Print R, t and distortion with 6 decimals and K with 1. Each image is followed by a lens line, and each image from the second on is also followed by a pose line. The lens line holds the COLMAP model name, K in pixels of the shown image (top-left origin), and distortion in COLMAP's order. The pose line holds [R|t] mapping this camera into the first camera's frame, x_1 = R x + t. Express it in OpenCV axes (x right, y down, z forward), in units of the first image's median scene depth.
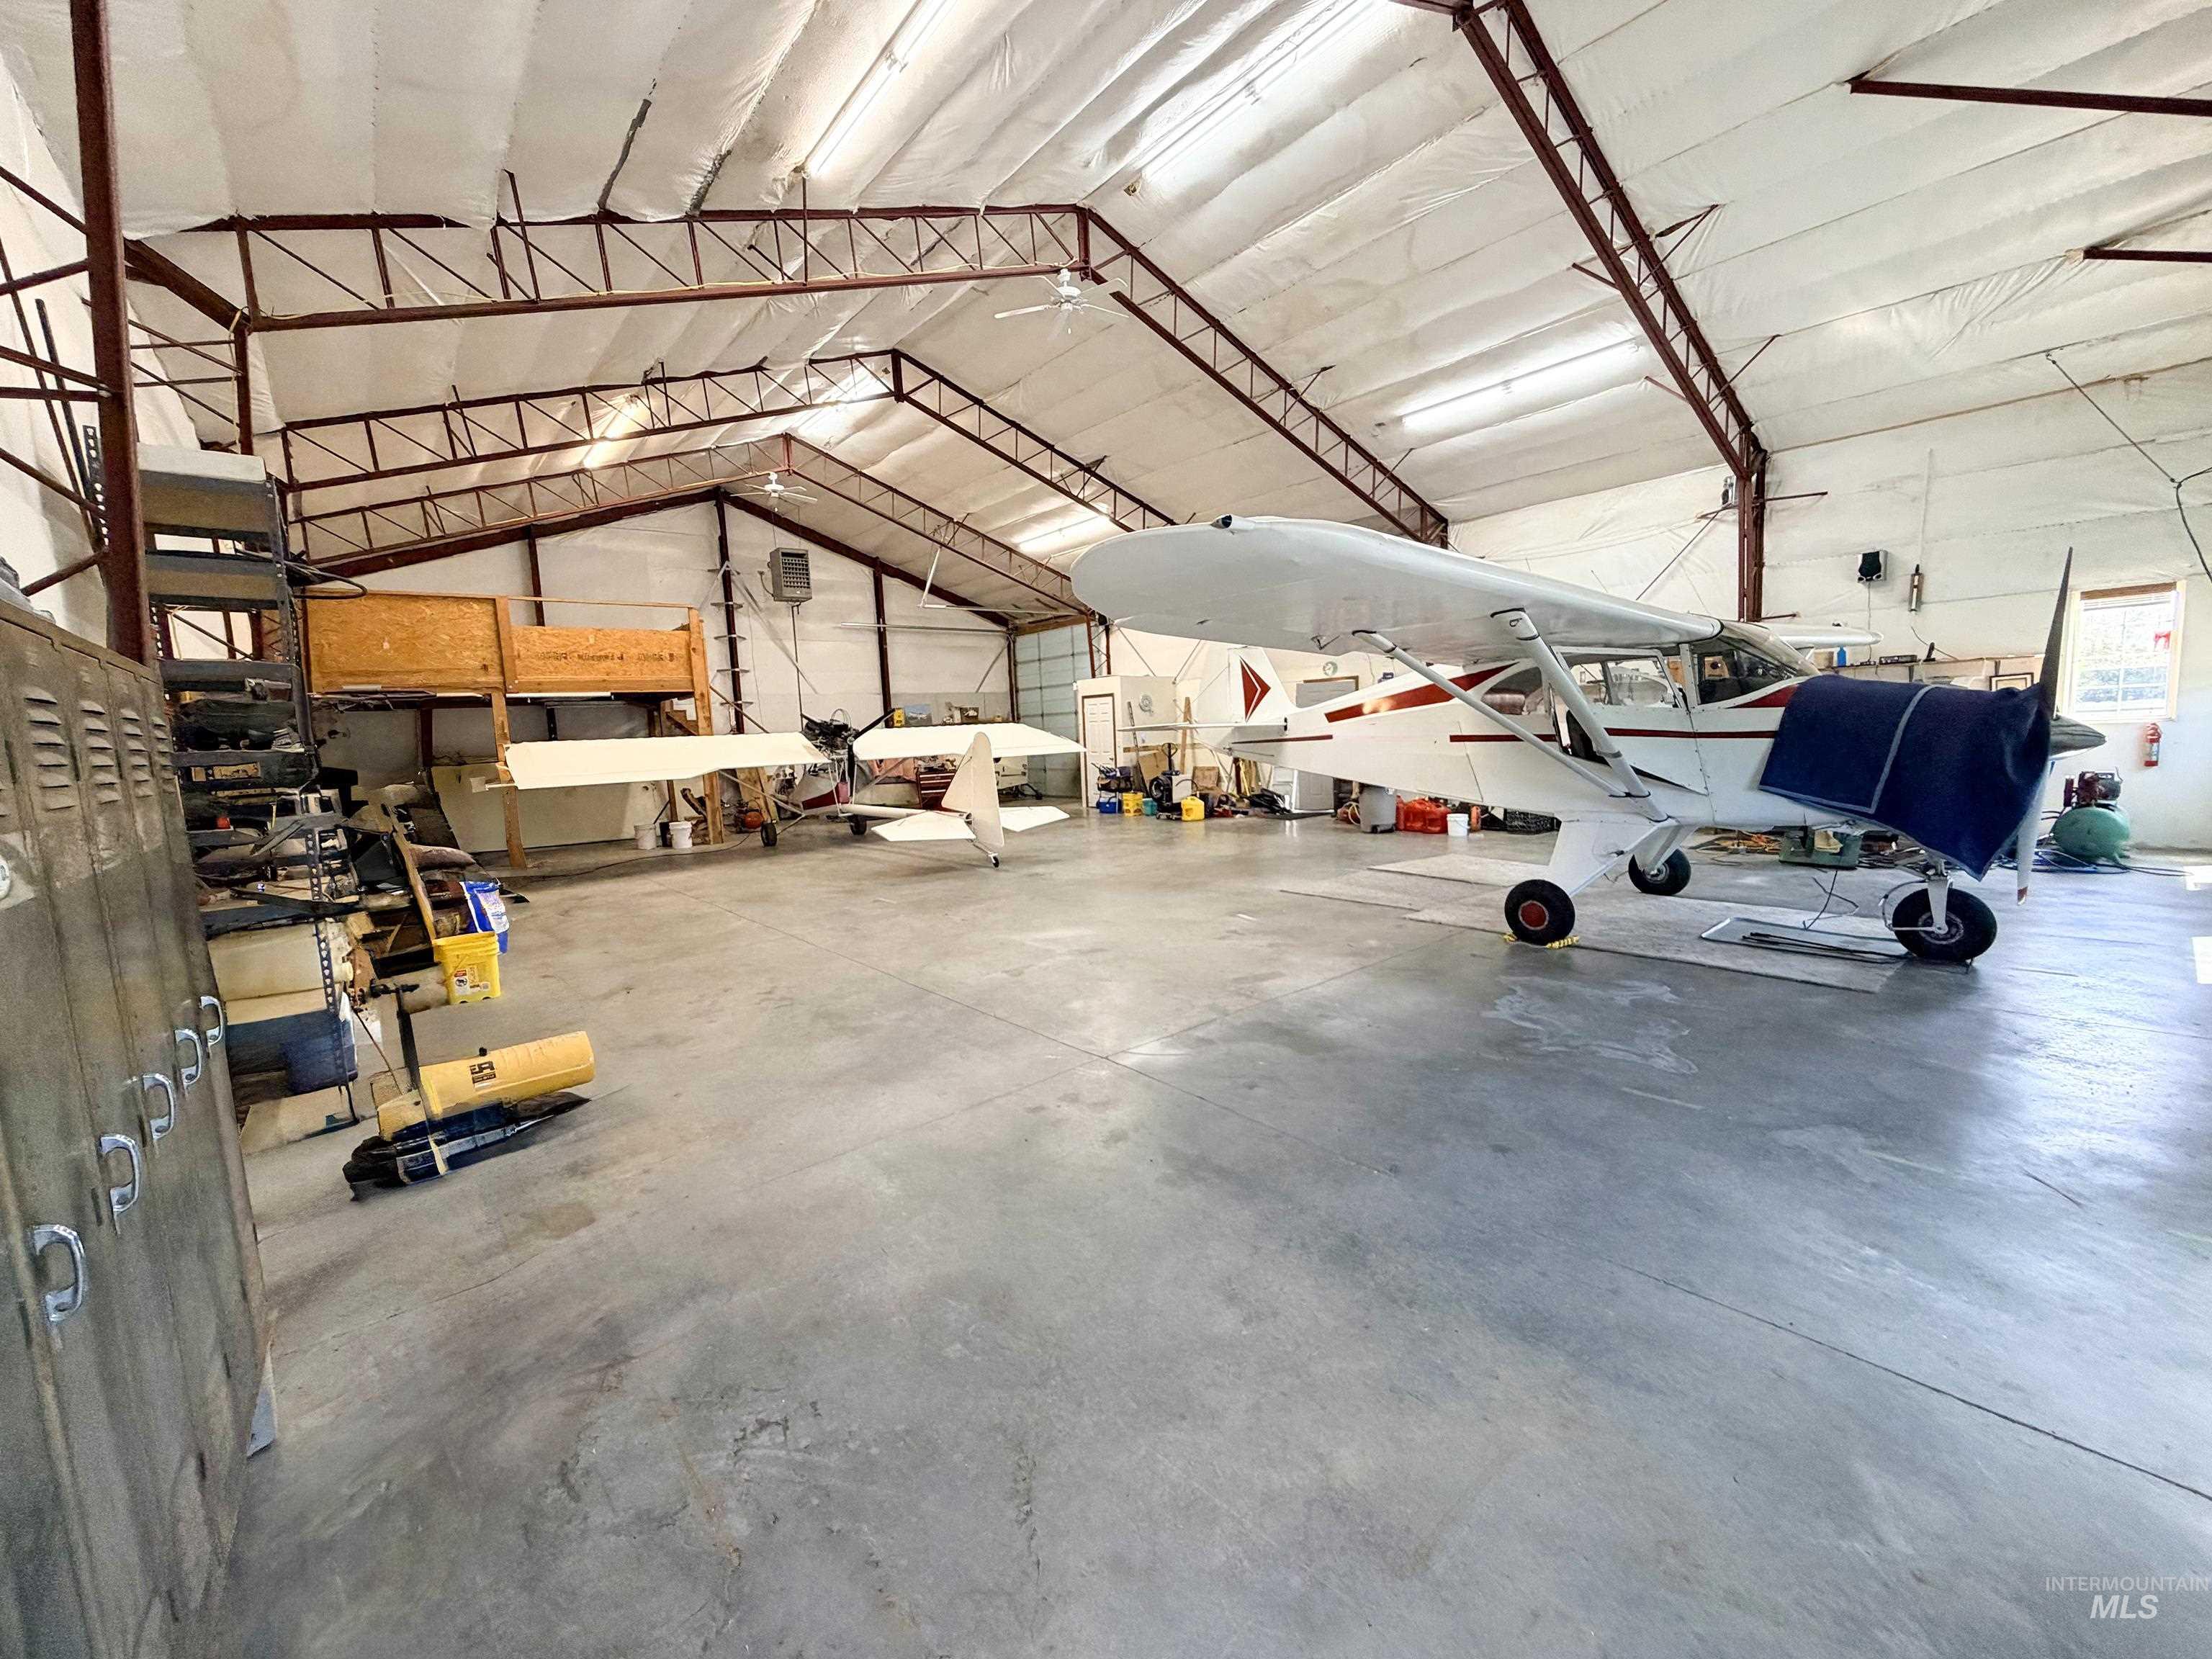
lens RADIAL K [[875.6, 0, 1106.0], [0, 875.6, 829.5], [0, 0, 1]] dist [0.000211, 0.000006]
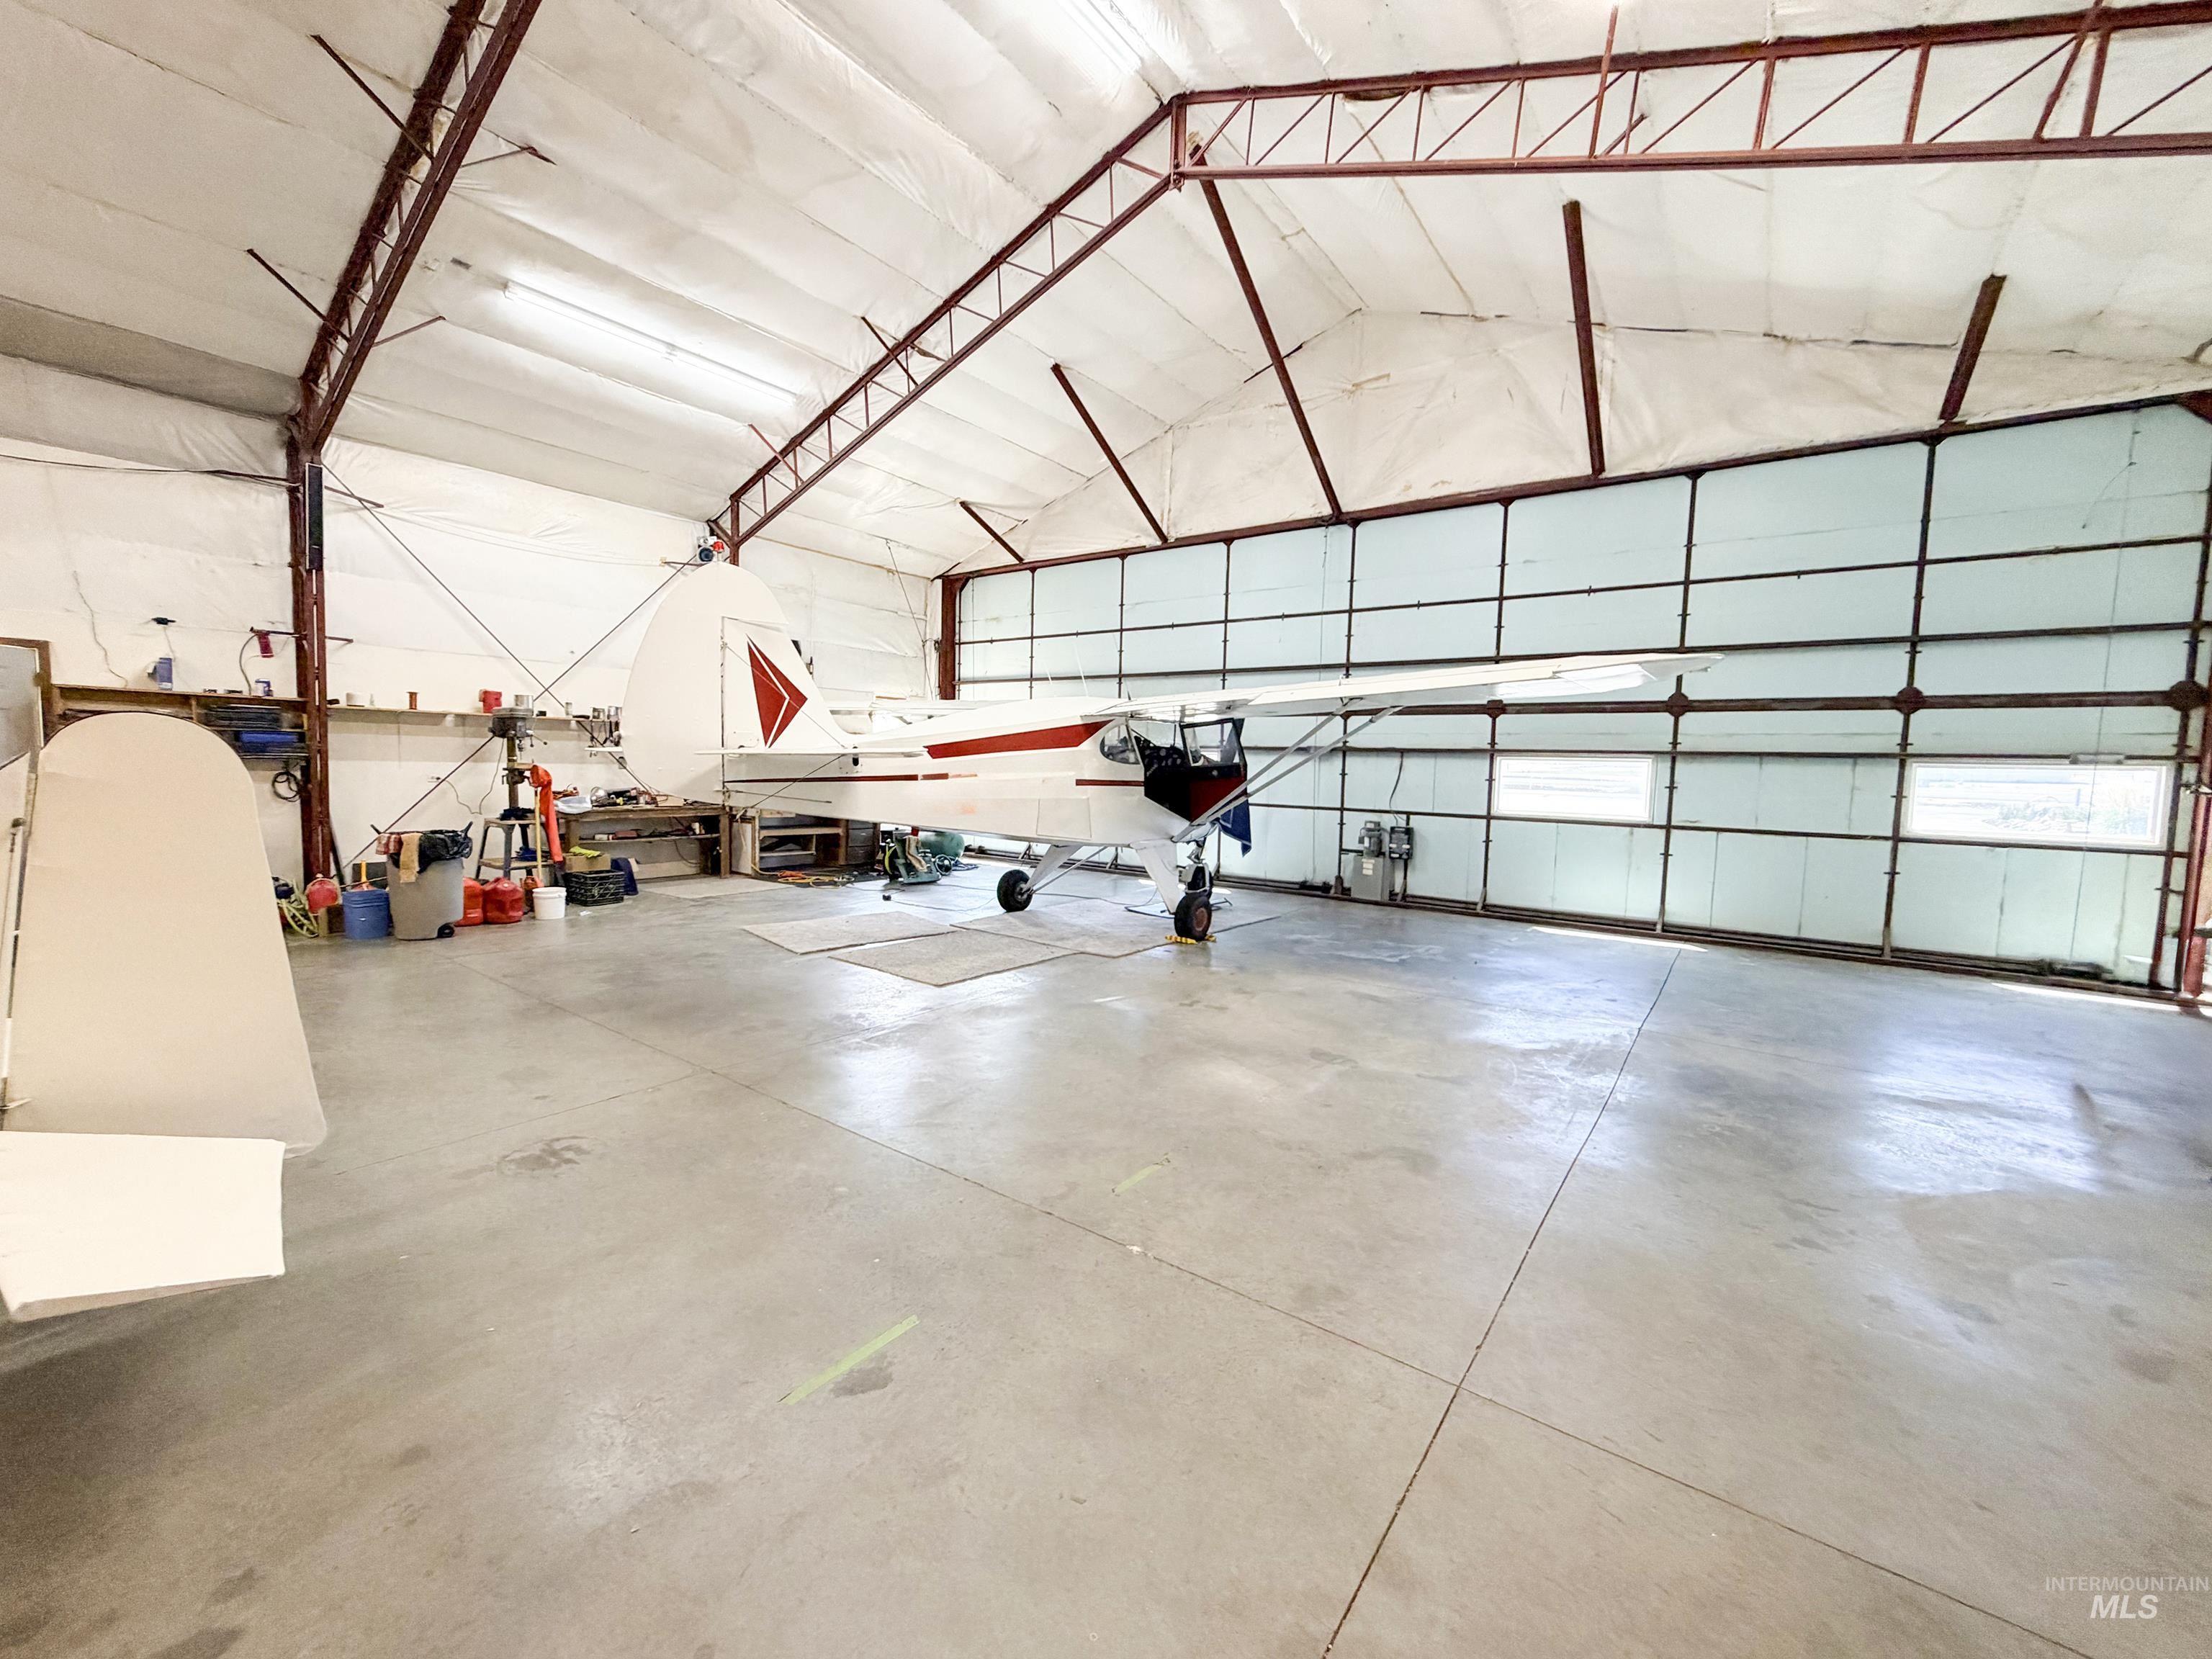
lens RADIAL K [[875.6, 0, 1106.0], [0, 875.6, 829.5], [0, 0, 1]] dist [0.000211, 0.000006]
pose [[-0.217948, -0.034047, 0.975366, -0.557021], [0.094568, 0.993952, 0.055827, -0.089632], [-0.971368, 0.104406, -0.213410, 1.044528]]
